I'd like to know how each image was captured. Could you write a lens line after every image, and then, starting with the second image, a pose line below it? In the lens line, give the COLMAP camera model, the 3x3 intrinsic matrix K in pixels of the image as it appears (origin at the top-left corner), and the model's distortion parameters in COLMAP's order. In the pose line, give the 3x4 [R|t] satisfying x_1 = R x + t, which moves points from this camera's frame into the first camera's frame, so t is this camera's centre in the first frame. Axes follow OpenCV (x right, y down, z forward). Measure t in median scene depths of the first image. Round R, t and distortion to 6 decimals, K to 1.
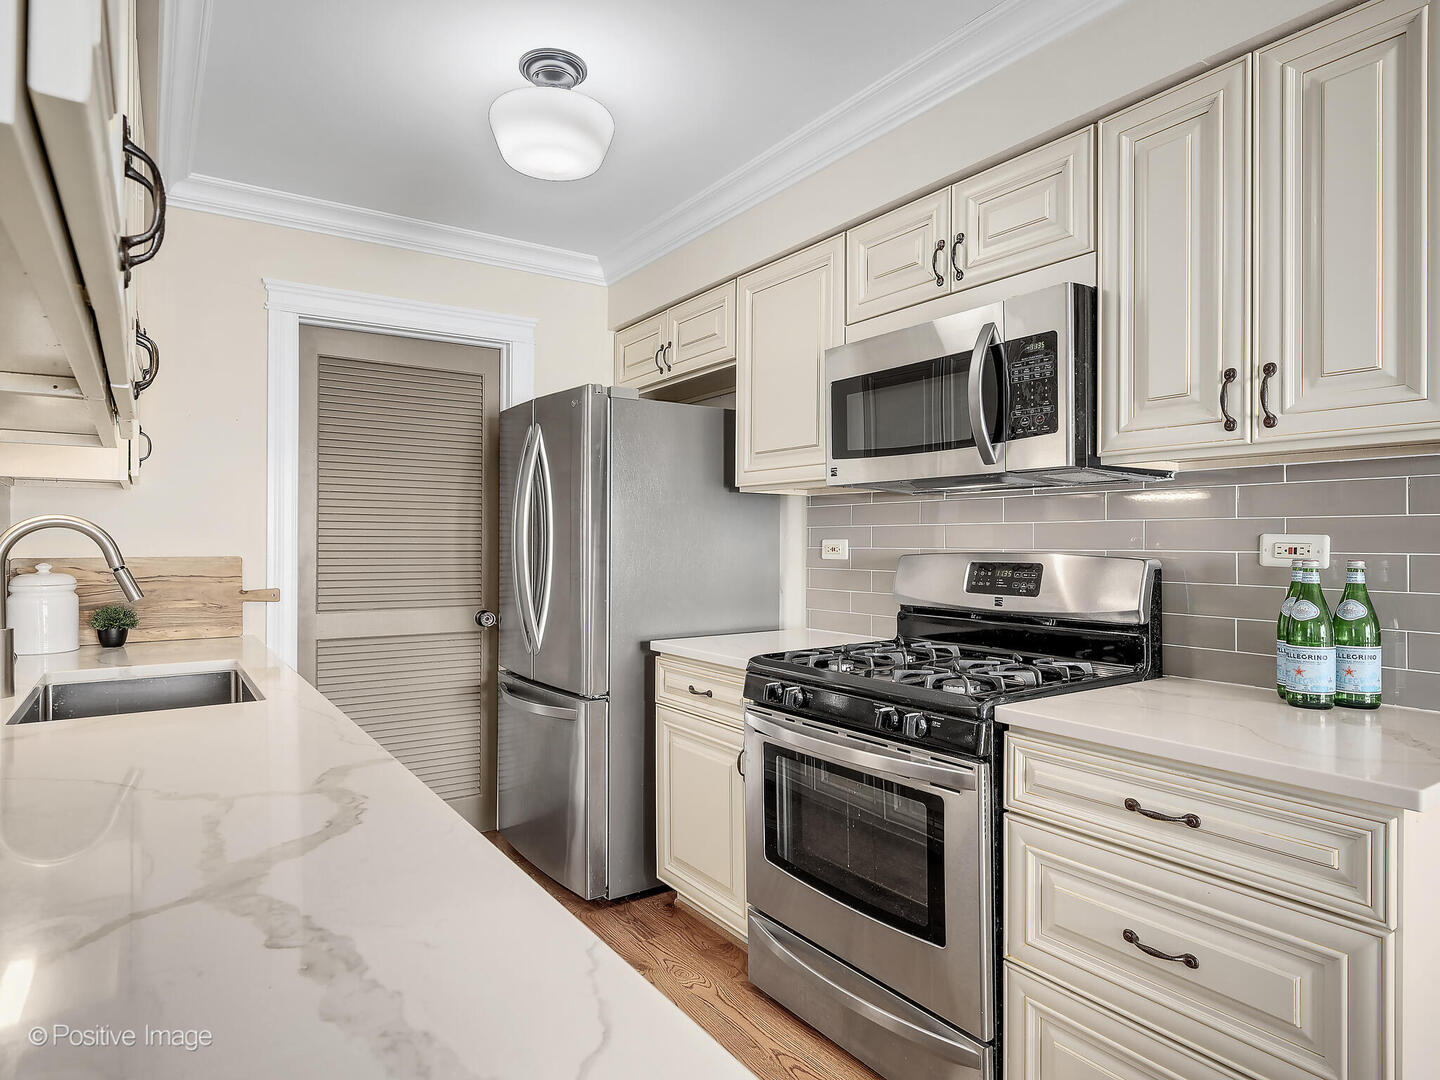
lens RADIAL K [[849.2, 0, 720.0], [0, 849.2, 540.0], [0, 0, 1]] dist [0.000485, -0.001626]
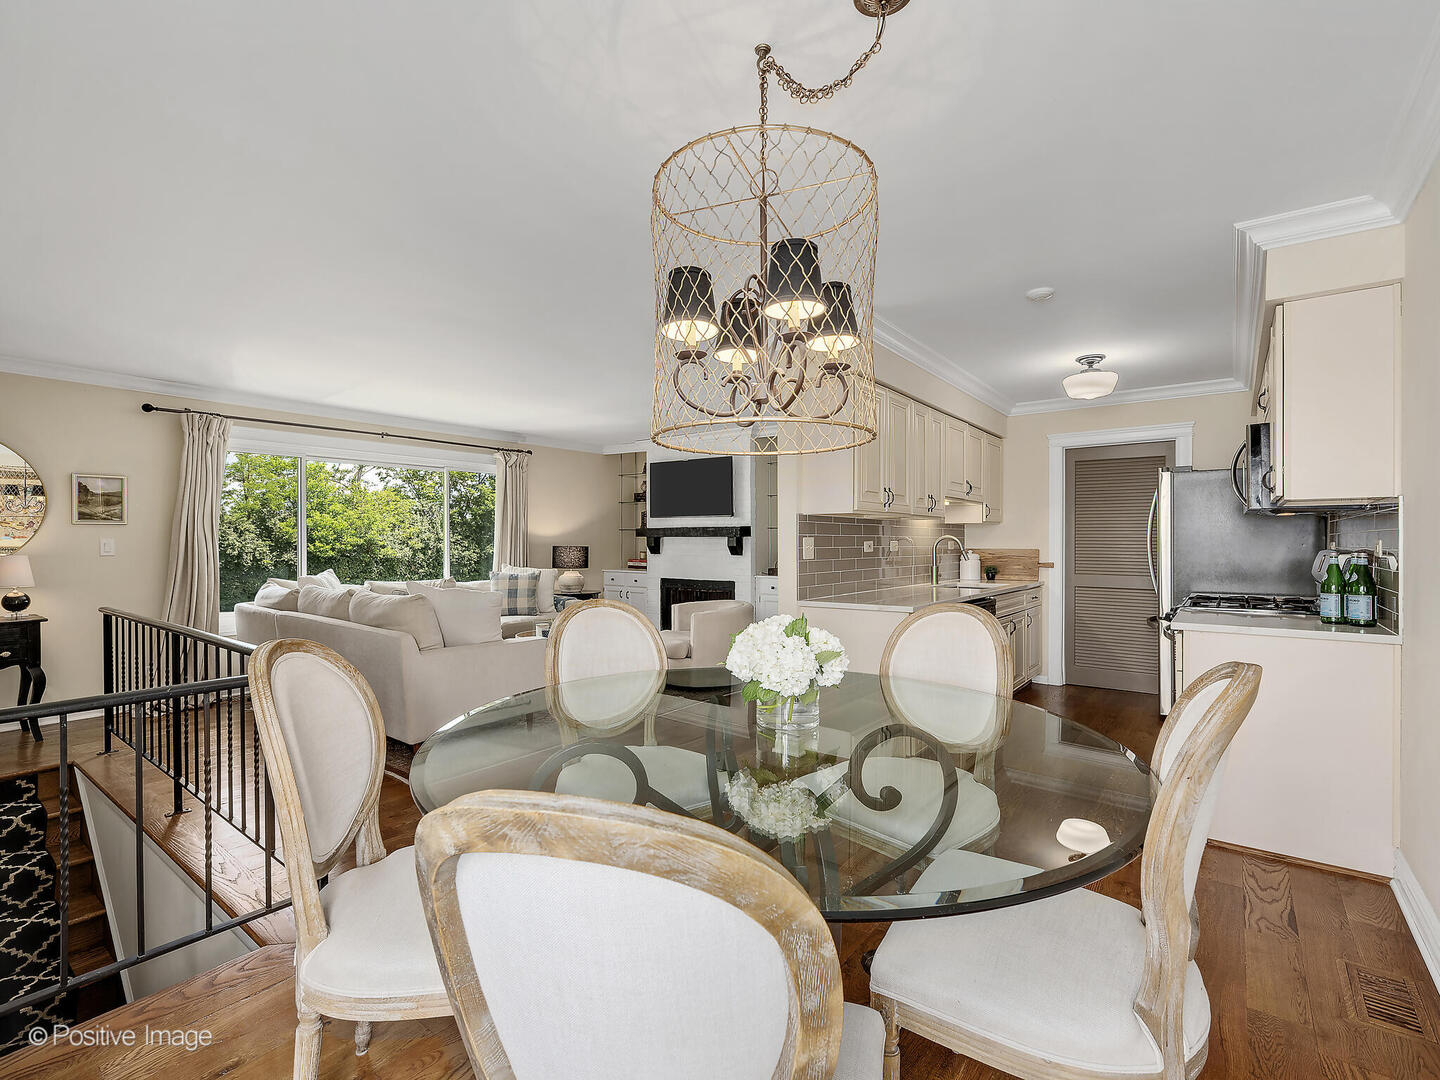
lens RADIAL K [[677.8, 0, 671.5], [0, 677.8, 541.0], [0, 0, 1]] dist [-0.000516, -0.000424]
pose [[0.264518, -0.002437, -0.964378, 1.569398], [0.000671, 0.999997, -0.002342, -0.000491], [0.964381, -0.000027, 0.264518, -0.828457]]
